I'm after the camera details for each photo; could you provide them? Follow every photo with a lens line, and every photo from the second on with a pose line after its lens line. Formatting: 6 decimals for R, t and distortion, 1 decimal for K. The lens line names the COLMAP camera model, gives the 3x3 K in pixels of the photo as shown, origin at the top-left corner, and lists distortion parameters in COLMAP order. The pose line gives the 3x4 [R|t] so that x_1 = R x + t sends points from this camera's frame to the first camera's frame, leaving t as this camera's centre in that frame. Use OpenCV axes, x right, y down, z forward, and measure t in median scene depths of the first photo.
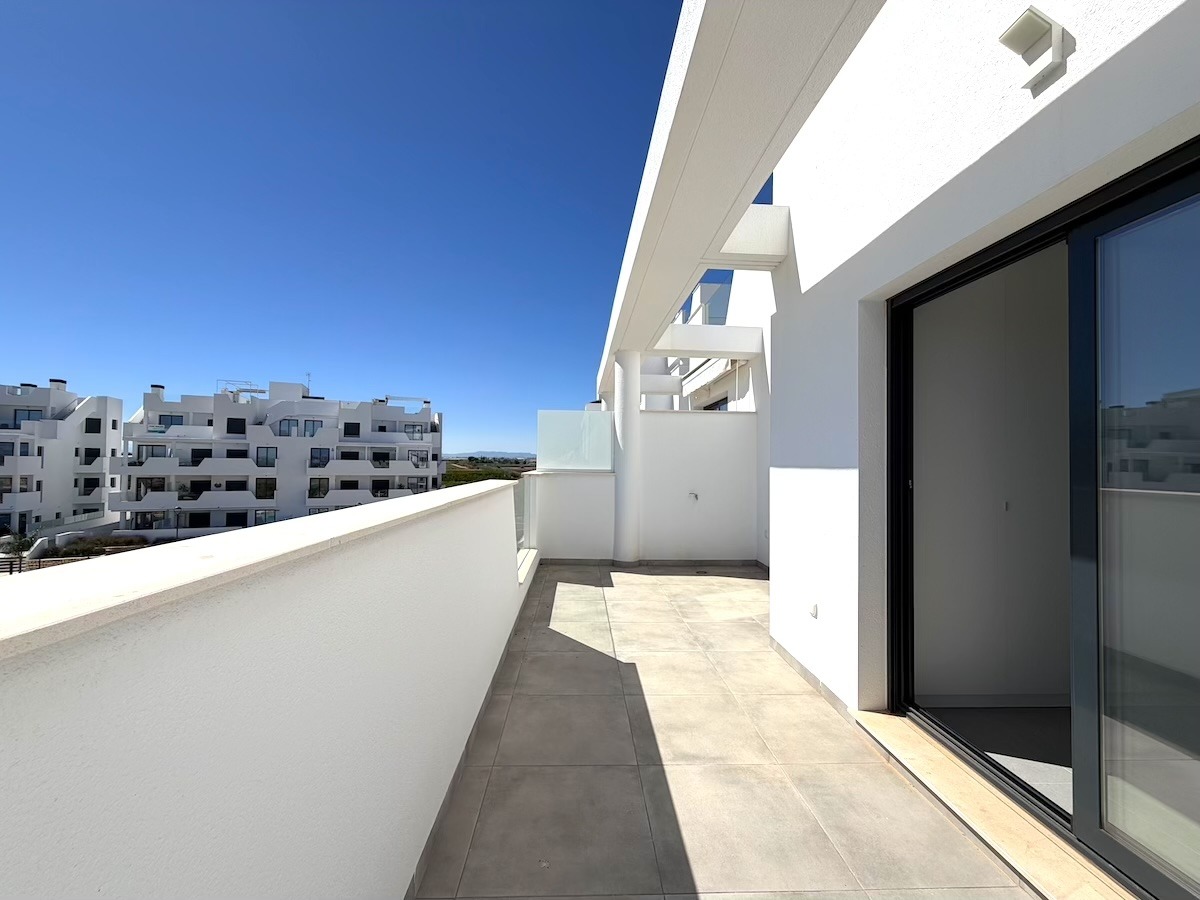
lens RADIAL K [[479.1, 0, 598.1], [0, 479.1, 452.4], [0, 0, 1]] dist [-0.000798, 0.000333]
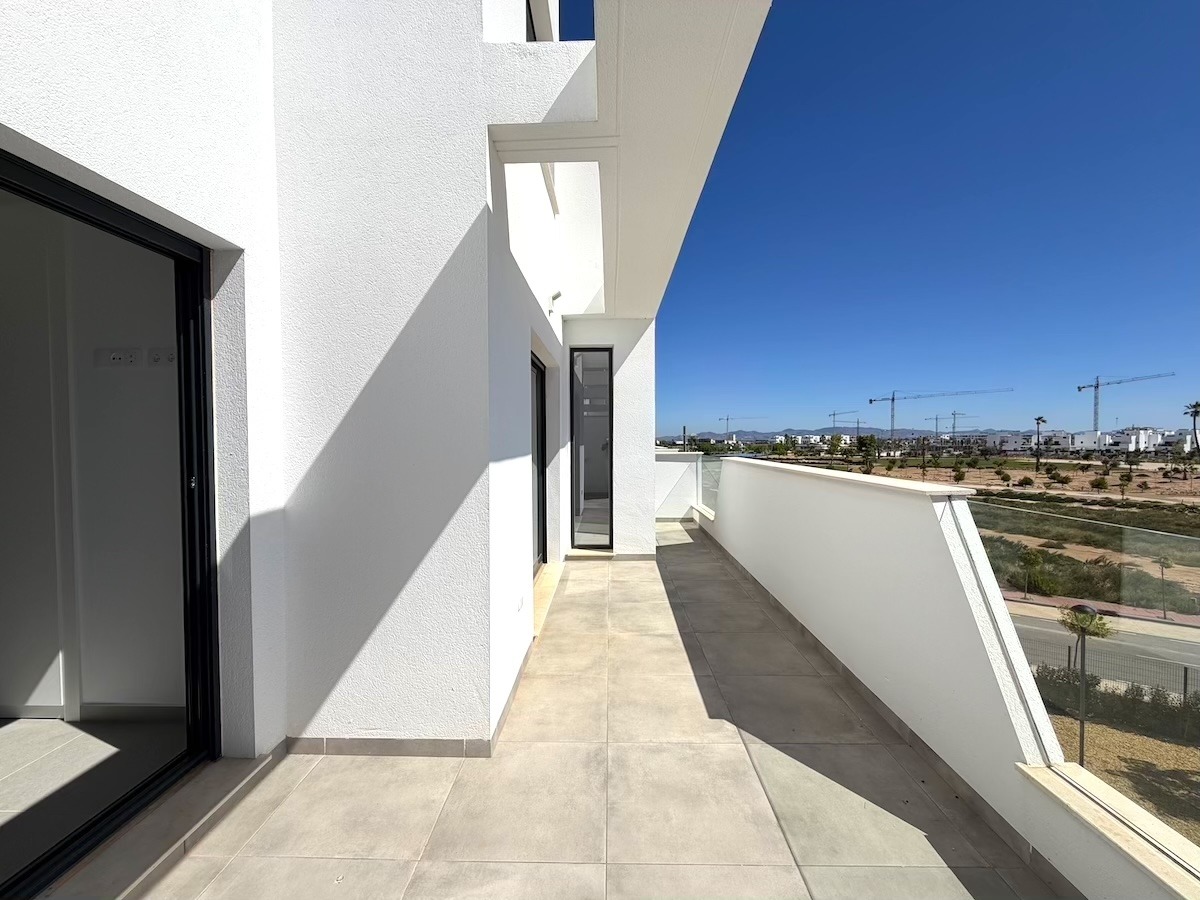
lens RADIAL K [[477.6, 0, 596.7], [0, 477.6, 452.8], [0, 0, 1]] dist [0.001235, 0.000047]
pose [[-0.997616, -0.010296, 0.068231, 0.013472], [-0.009711, 0.999913, 0.008896, 0.000827], [-0.068316, 0.008212, -0.997630, 0.113800]]
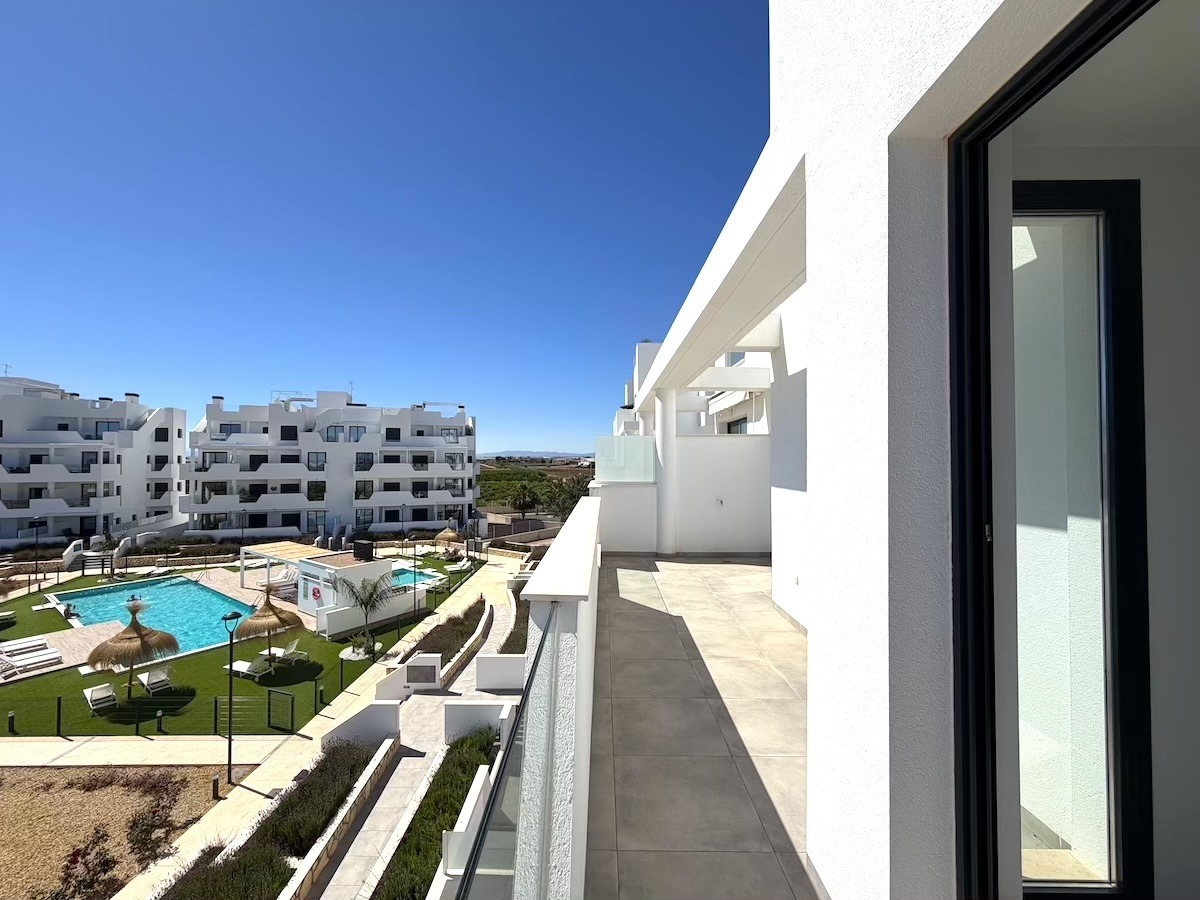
lens RADIAL K [[477.6, 0, 596.7], [0, 477.6, 452.8], [0, 0, 1]] dist [0.001235, 0.000047]
pose [[0.998353, -0.013809, -0.055685, -0.006692], [0.014080, 0.999891, 0.004484, -0.006211], [0.055617, -0.005260, 0.998438, -0.035437]]
